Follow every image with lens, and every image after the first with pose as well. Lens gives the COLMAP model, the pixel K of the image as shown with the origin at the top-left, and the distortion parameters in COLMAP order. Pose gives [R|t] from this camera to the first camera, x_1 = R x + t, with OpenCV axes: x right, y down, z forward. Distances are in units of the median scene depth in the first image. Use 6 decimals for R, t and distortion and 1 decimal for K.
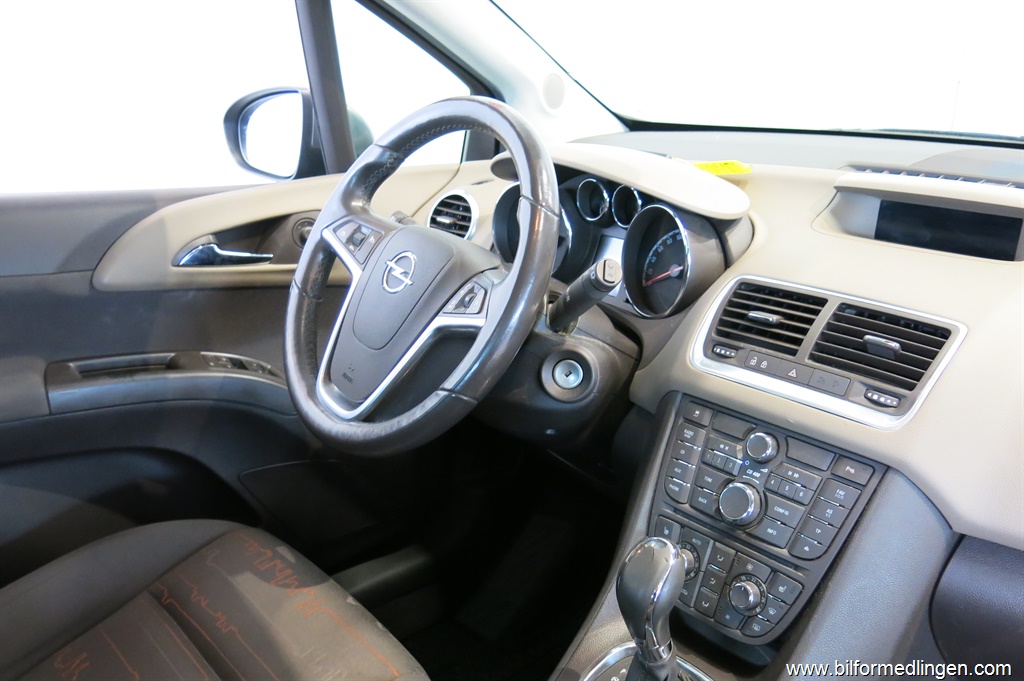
lens RADIAL K [[856.5, 0, 512.0], [0, 856.5, 340.5], [0, 0, 1]] dist [-0.021302, -0.004990]
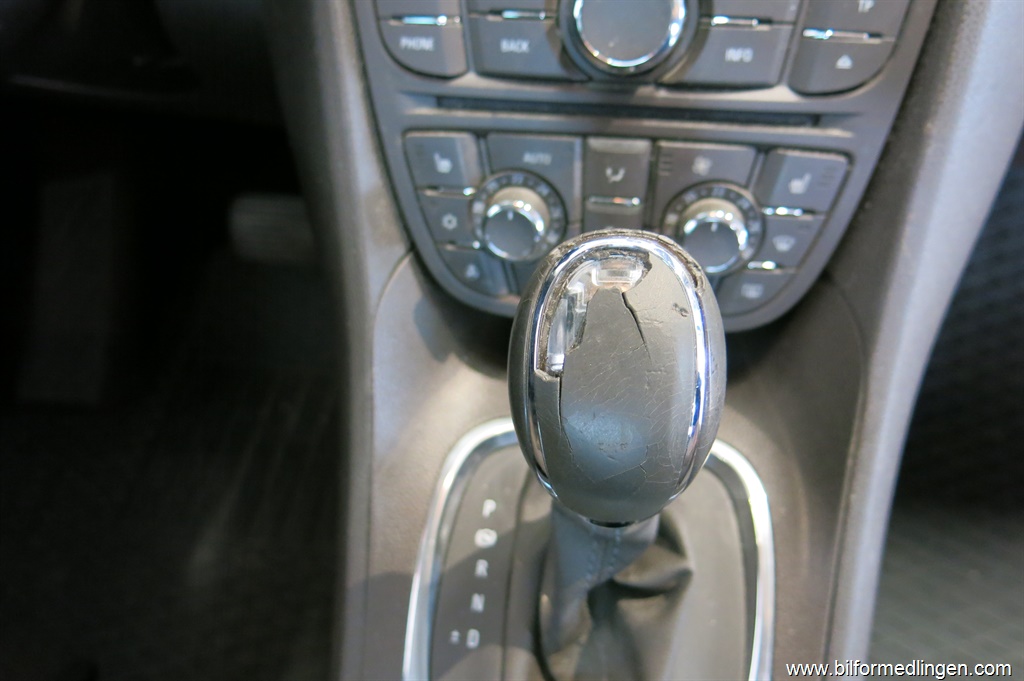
lens RADIAL K [[856.5, 0, 512.0], [0, 856.5, 340.5], [0, 0, 1]] dist [-0.021302, -0.004990]
pose [[0.790449, -0.502321, 0.350521, 0.033419], [0.265389, 0.796609, 0.543123, 0.092002], [-0.552050, -0.336287, 0.762989, 0.703236]]
